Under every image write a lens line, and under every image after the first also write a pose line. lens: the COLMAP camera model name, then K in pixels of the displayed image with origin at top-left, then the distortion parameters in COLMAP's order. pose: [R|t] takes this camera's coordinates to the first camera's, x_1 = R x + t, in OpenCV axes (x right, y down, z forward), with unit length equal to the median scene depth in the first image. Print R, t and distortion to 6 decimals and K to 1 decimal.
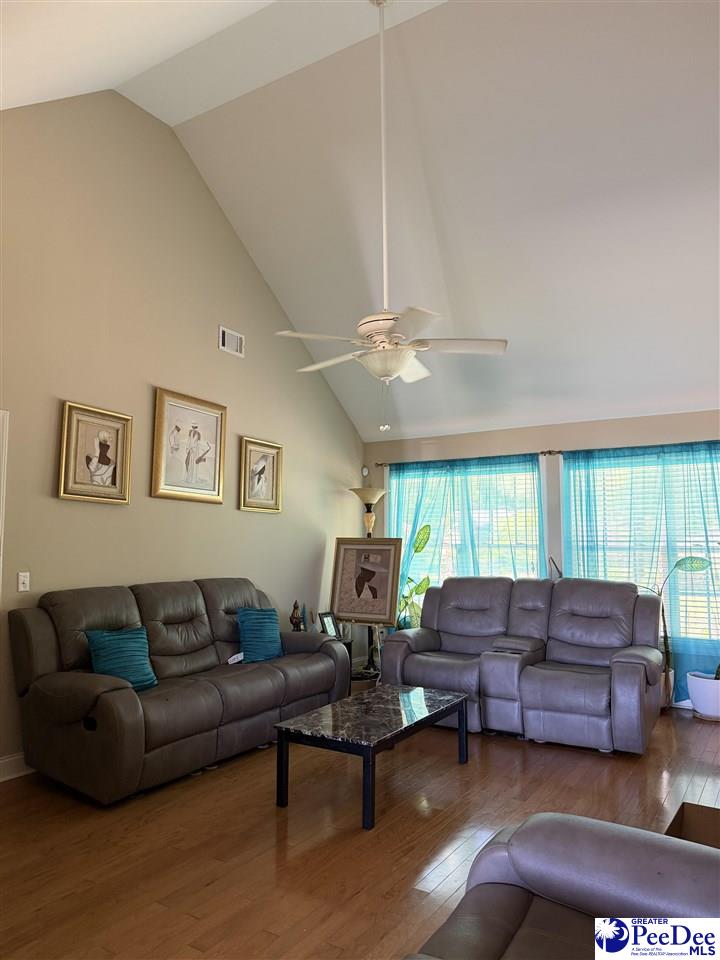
lens RADIAL K [[671.1, 0, 354.5], [0, 671.1, 478.8], [0, 0, 1]] dist [0.033381, -0.054215]
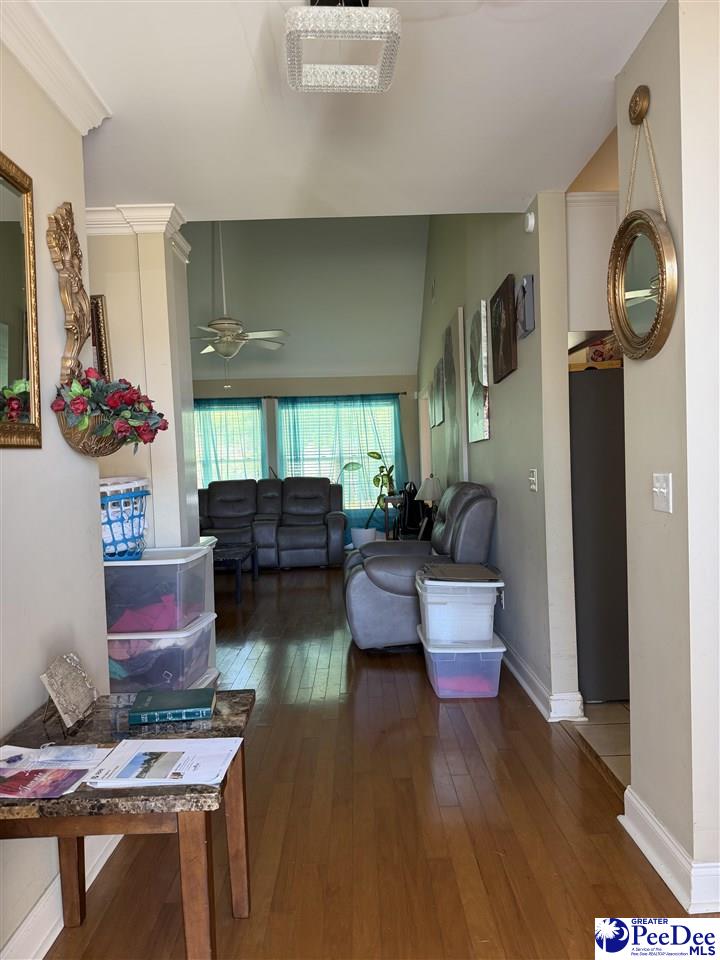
lens RADIAL K [[671.1, 0, 362.3], [0, 671.1, 480.6], [0, 0, 1]] dist [0.033381, -0.054215]
pose [[0.839497, -0.045524, 0.541454, -0.399338], [-0.019017, 0.993412, 0.113008, -0.030748], [-0.543031, -0.105167, 0.833101, -0.431650]]
